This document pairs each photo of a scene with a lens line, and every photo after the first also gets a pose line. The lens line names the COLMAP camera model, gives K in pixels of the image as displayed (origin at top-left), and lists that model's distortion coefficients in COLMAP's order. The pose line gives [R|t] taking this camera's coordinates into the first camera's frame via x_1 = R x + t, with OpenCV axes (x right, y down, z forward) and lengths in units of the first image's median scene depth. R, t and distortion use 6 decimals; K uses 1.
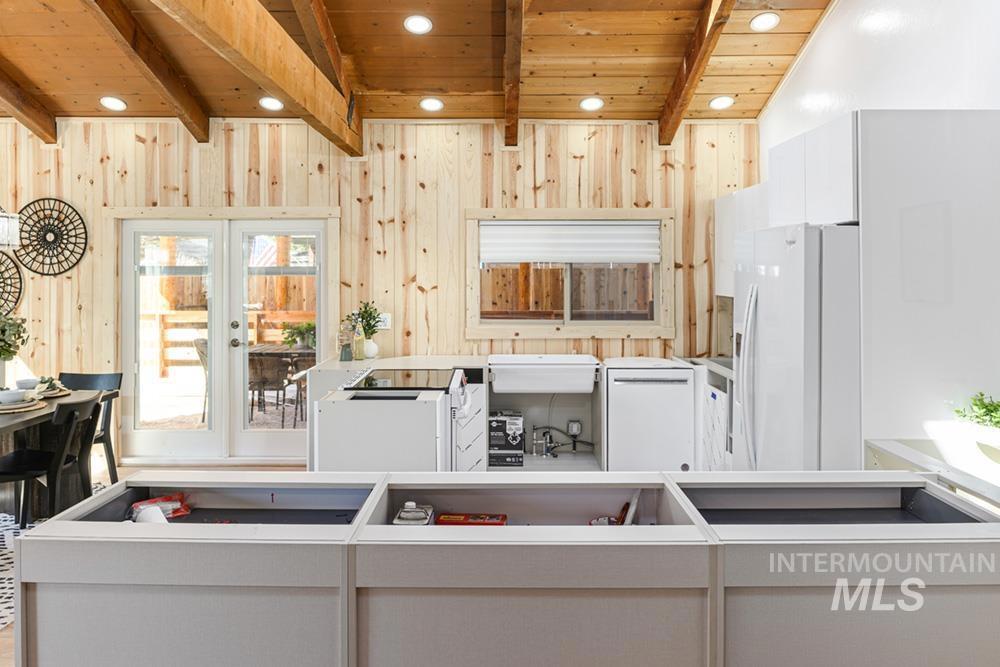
lens RADIAL K [[708.6, 0, 498.7], [0, 708.6, 323.7], [0, 0, 1]] dist [-0.008363, -0.011458]
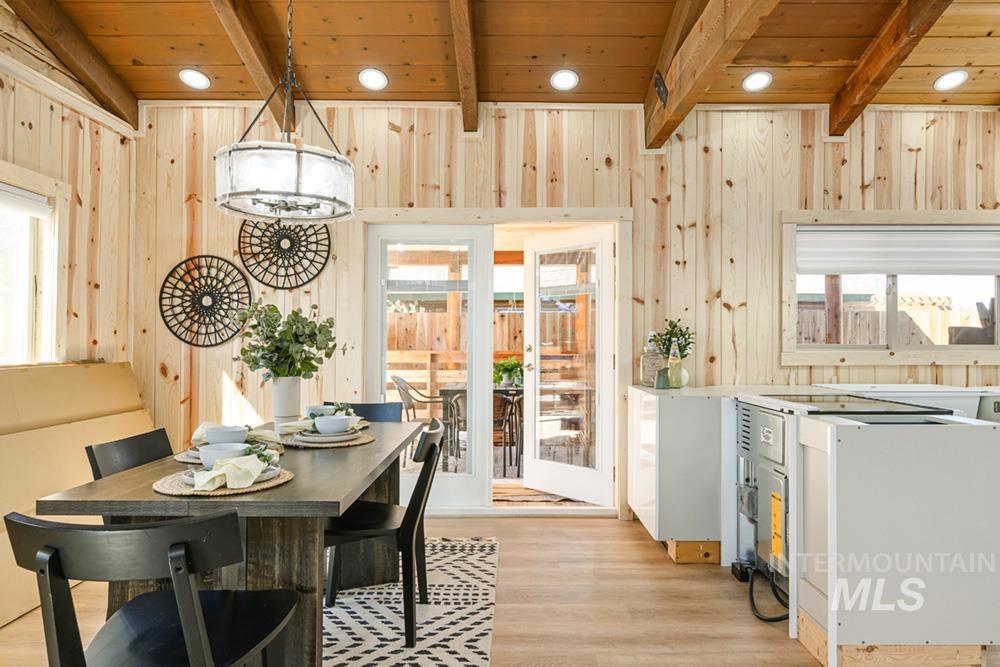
lens RADIAL K [[623.7, 0, 503.4], [0, 623.7, 333.5], [0, 0, 1]] dist [-0.005726, 0.002314]
pose [[0.999994, 0.000786, -0.003373, -0.373996], [-0.000831, 0.999911, -0.013313, -0.006427], [0.003362, 0.013316, 0.999906, 0.260802]]
